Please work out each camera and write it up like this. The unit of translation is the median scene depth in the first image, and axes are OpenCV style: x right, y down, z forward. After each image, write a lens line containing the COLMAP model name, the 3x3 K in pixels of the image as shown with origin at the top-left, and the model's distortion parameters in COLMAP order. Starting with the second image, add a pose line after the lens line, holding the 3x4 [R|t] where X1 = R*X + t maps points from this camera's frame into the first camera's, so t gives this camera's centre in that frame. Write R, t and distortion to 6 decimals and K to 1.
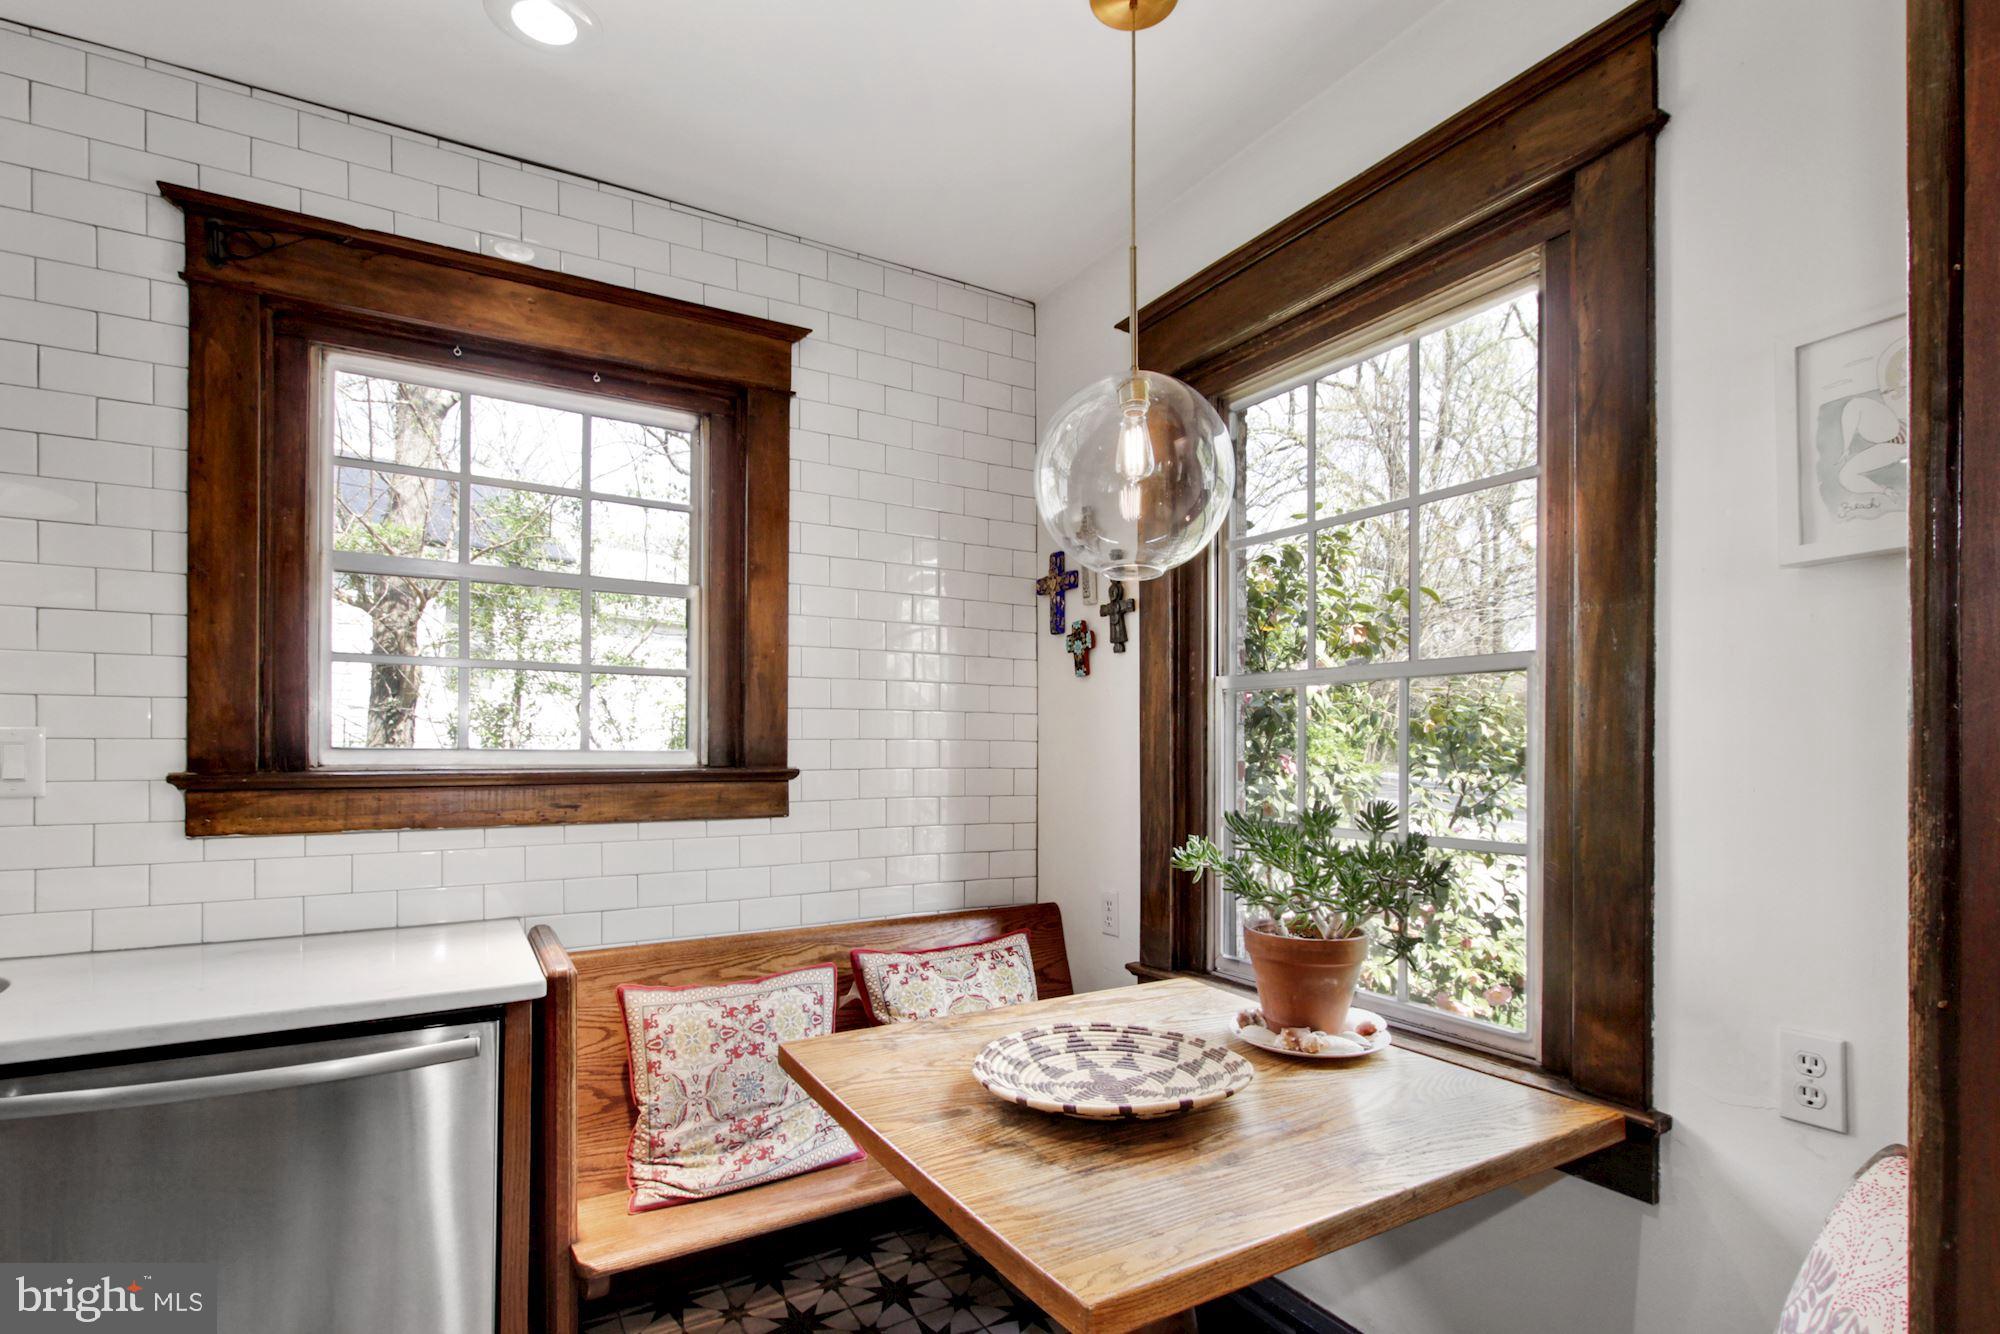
lens RADIAL K [[950.6, 0, 999.6], [0, 950.6, 756.0], [0, 0, 1]] dist [-0.002593, -0.000355]
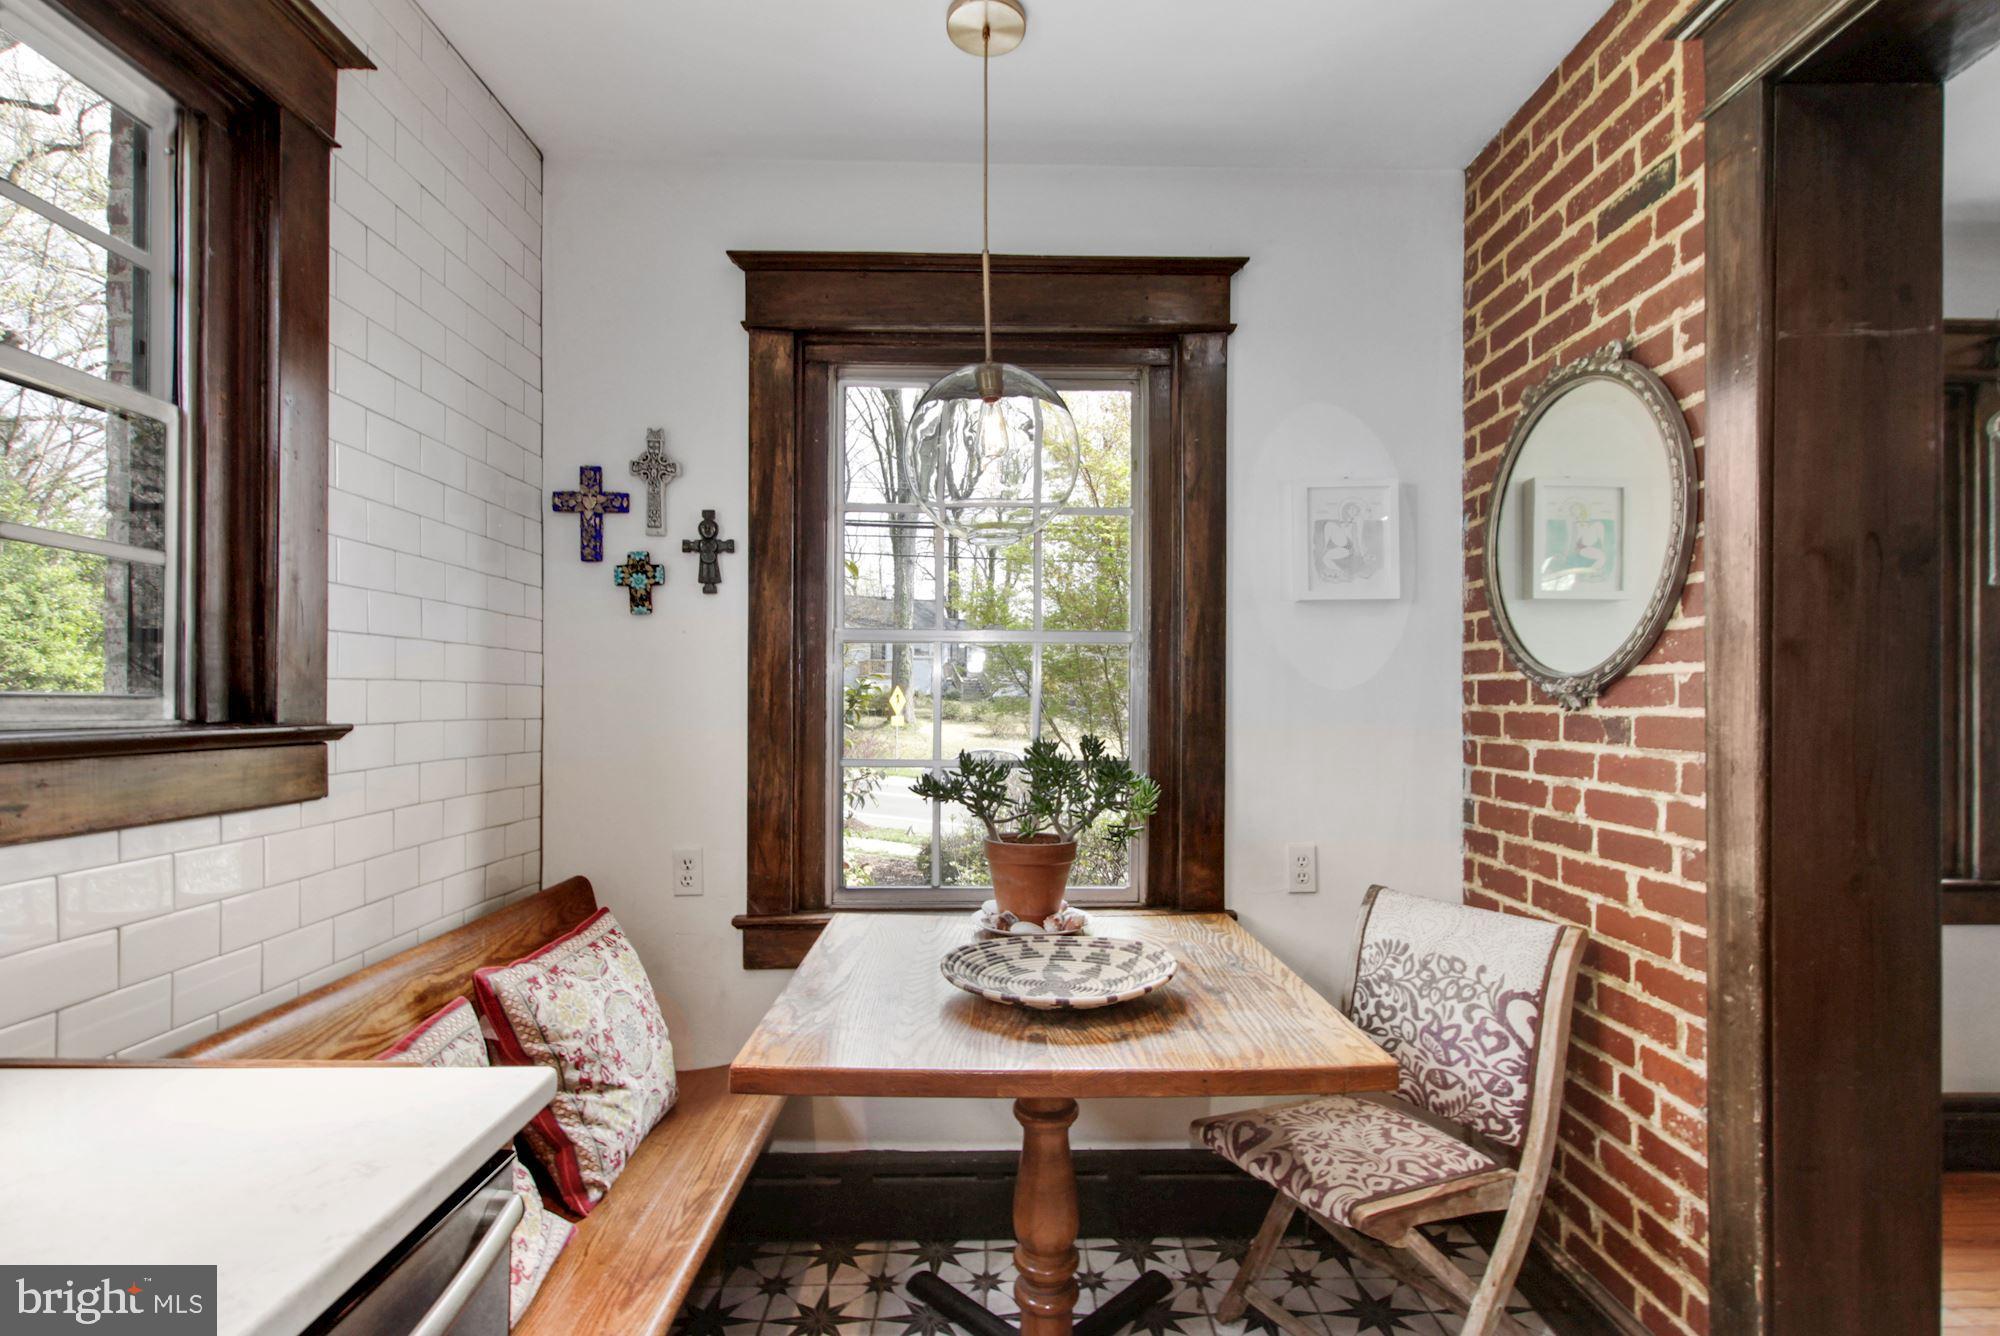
lens RADIAL K [[950.6, 0, 1002.9], [0, 950.6, 704.0], [0, 0, 1]] dist [-0.002593, -0.000355]
pose [[0.499593, -0.002963, 0.866255, -0.574917], [0.004708, 0.999989, 0.000706, 0.001353], [-0.866248, 0.003726, 0.499601, 0.291840]]
